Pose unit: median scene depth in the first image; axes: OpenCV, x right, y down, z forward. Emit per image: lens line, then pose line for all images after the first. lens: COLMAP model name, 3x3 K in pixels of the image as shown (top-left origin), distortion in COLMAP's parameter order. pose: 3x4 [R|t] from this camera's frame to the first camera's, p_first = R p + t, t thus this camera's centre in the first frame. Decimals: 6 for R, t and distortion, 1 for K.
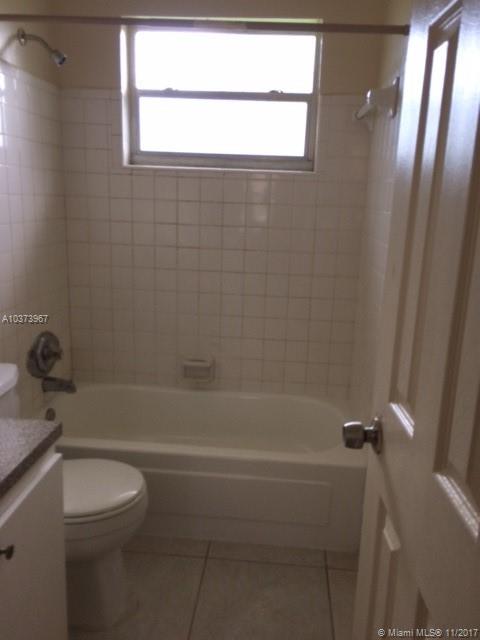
lens RADIAL K [[552.7, 0, 240.0], [0, 552.7, 320.0], [0, 0, 1]] dist [0.111357, -0.163250]
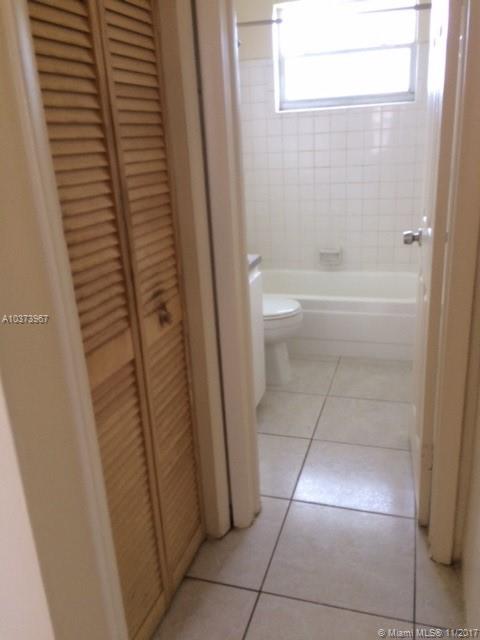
lens RADIAL K [[552.7, 0, 240.0], [0, 552.7, 320.0], [0, 0, 1]] dist [0.111357, -0.163250]
pose [[0.970942, -0.012606, -0.238984, 0.038427], [0.034963, 0.995369, 0.089545, 0.123116], [0.236748, -0.095298, 0.966886, -0.463584]]
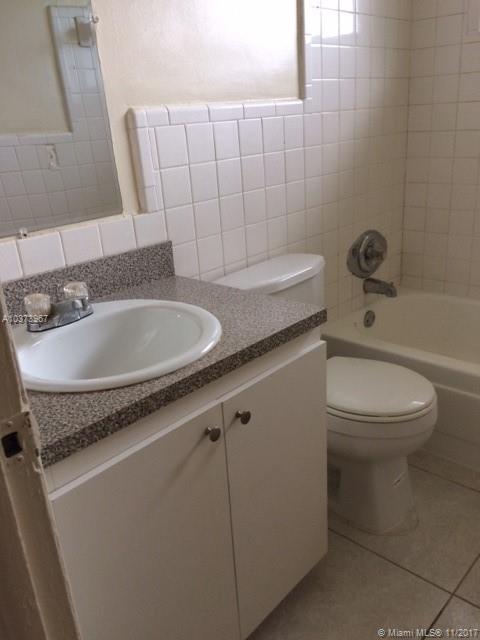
lens RADIAL K [[552.7, 0, 240.0], [0, 552.7, 320.0], [0, 0, 1]] dist [0.111357, -0.163250]
pose [[0.788819, 0.144338, -0.597437, 0.070289], [-0.058279, 0.985220, 0.161077, 0.031730], [0.611856, -0.092243, 0.785572, 0.092184]]
